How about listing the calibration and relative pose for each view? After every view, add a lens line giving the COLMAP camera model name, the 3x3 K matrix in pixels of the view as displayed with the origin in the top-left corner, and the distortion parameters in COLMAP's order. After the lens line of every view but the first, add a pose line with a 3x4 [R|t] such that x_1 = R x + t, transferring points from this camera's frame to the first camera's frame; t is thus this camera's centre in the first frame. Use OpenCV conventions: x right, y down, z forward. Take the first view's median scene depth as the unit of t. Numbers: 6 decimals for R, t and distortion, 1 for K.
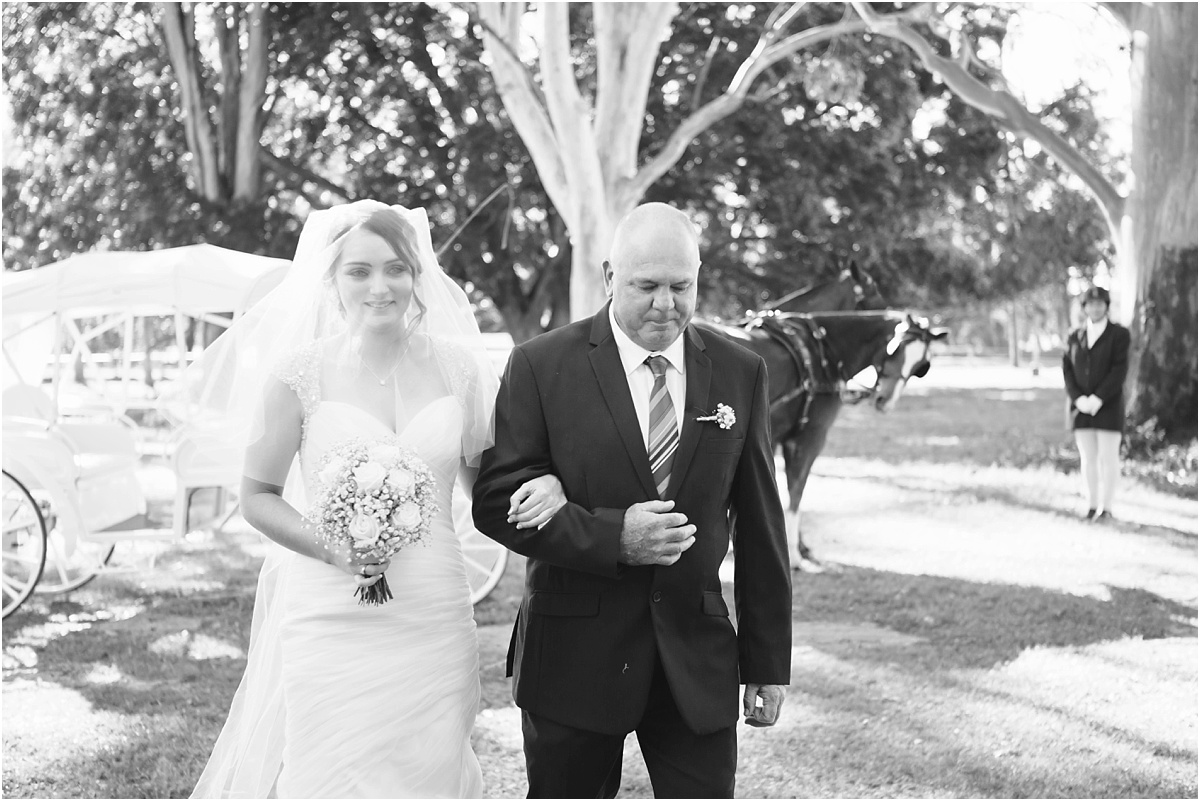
lens RADIAL K [[2115.8, 0, 600.0], [0, 2115.8, 400.5], [0, 0, 1]] dist [0.143247, -0.296206]
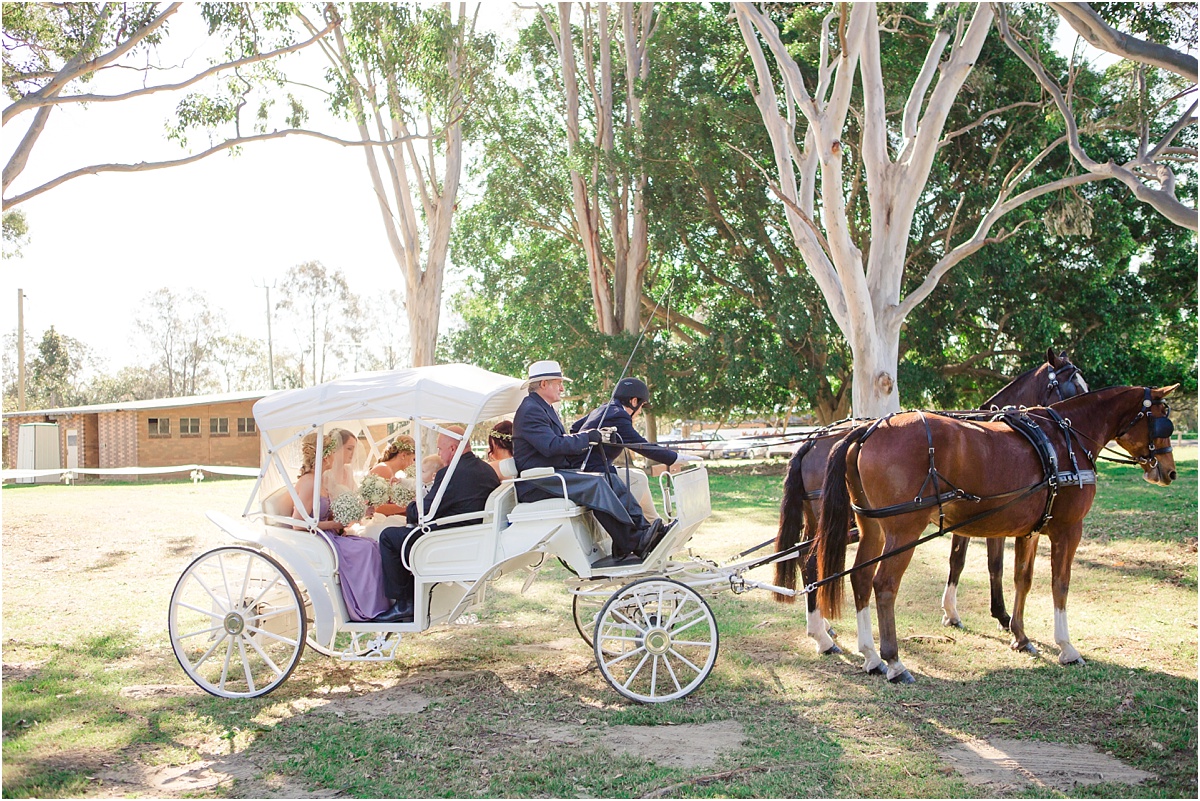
lens RADIAL K [[1274.4, 0, 600.0], [0, 1274.4, 400.5], [0, 0, 1]] dist [-0.020189, 0.038114]
pose [[0.968713, -0.016751, -0.247619, 0.024072], [0.004521, 0.998745, -0.049877, -0.007061], [0.248144, 0.047197, 0.967573, 0.160803]]
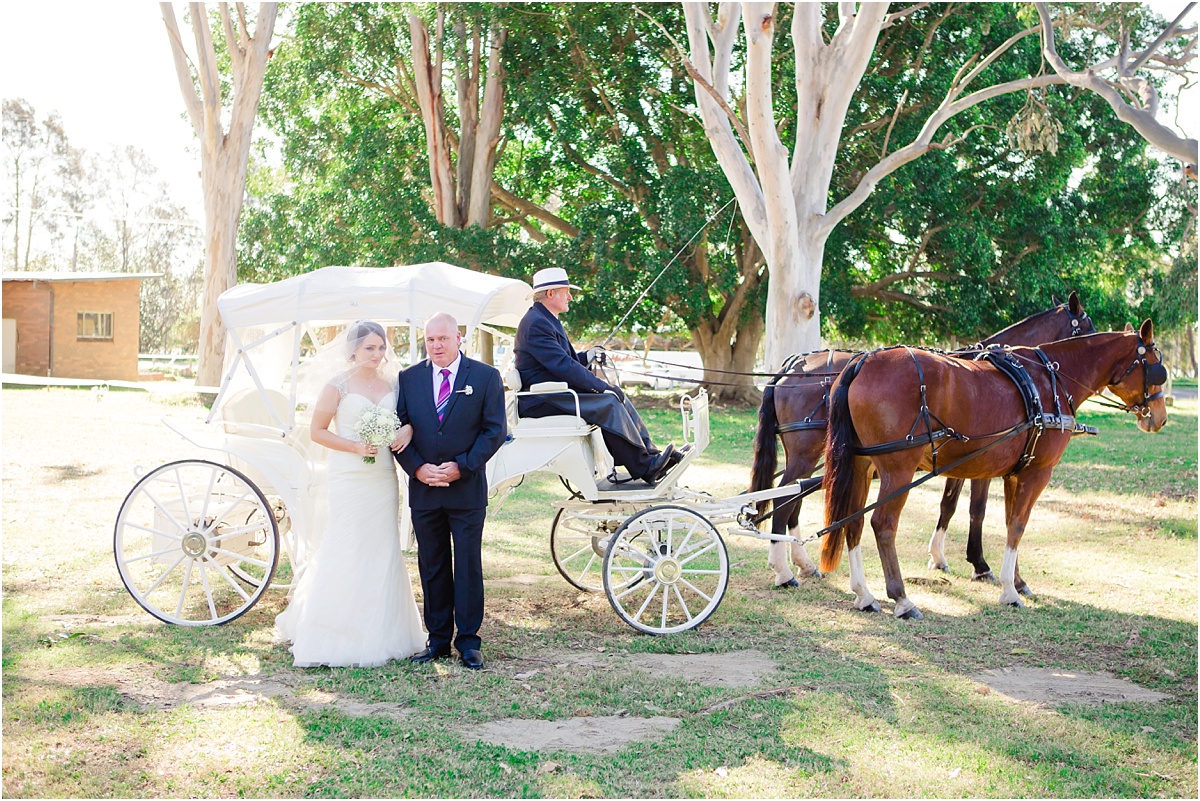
lens RADIAL K [[1728.4, 0, 595.7], [0, 1728.4, 362.3], [0, 0, 1]] dist [0.006263, -0.037064]
pose [[0.995145, 0.034702, -0.092097, -0.014166], [-0.036797, 0.999099, -0.021155, -0.004173], [0.091280, 0.024442, 0.995525, 0.077011]]
